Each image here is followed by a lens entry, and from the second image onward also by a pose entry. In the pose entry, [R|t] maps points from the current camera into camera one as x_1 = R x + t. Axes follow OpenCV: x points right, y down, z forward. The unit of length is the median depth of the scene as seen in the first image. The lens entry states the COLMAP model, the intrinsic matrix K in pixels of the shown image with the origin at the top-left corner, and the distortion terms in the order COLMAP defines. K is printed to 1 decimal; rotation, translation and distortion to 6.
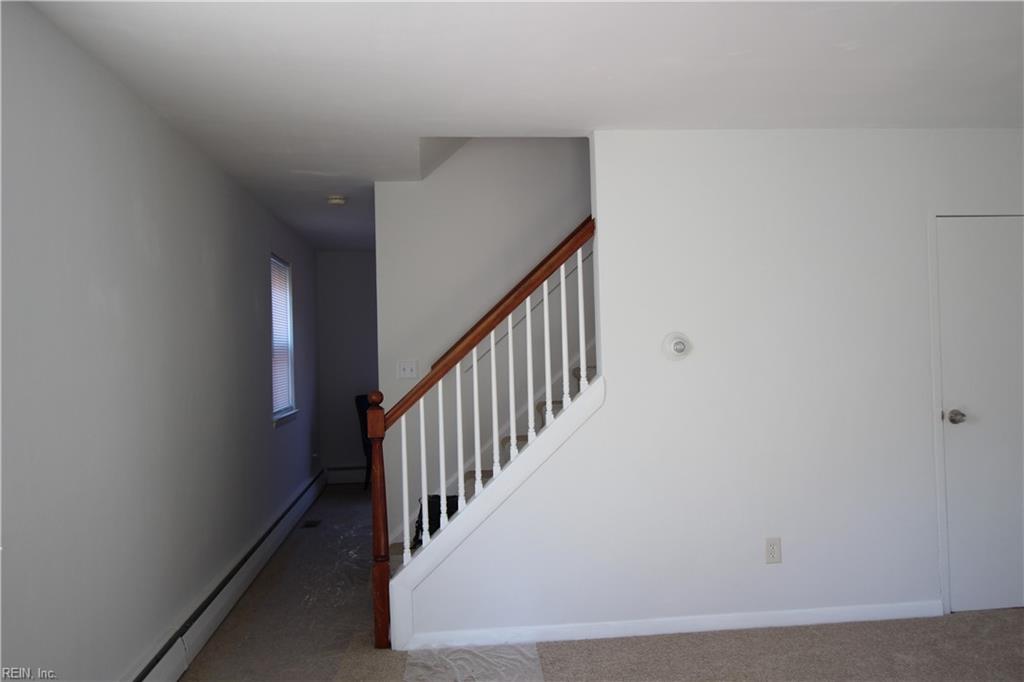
lens RADIAL K [[798.1, 0, 522.9], [0, 798.1, 342.5], [0, 0, 1]] dist [0.007837, -0.009937]
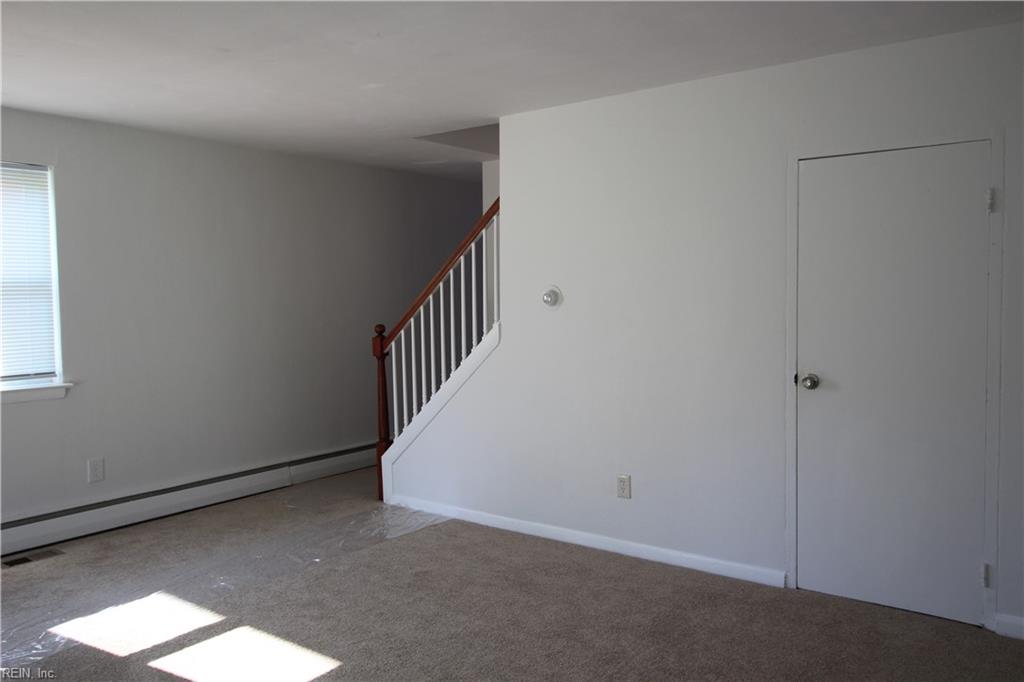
lens RADIAL K [[798.1, 0, 522.9], [0, 798.1, 342.5], [0, 0, 1]] dist [0.007837, -0.009937]
pose [[0.738264, 0.058586, -0.671963, 0.933789], [0.001714, 0.996055, 0.088725, -0.033640], [0.674510, -0.066654, 0.735251, 0.114804]]
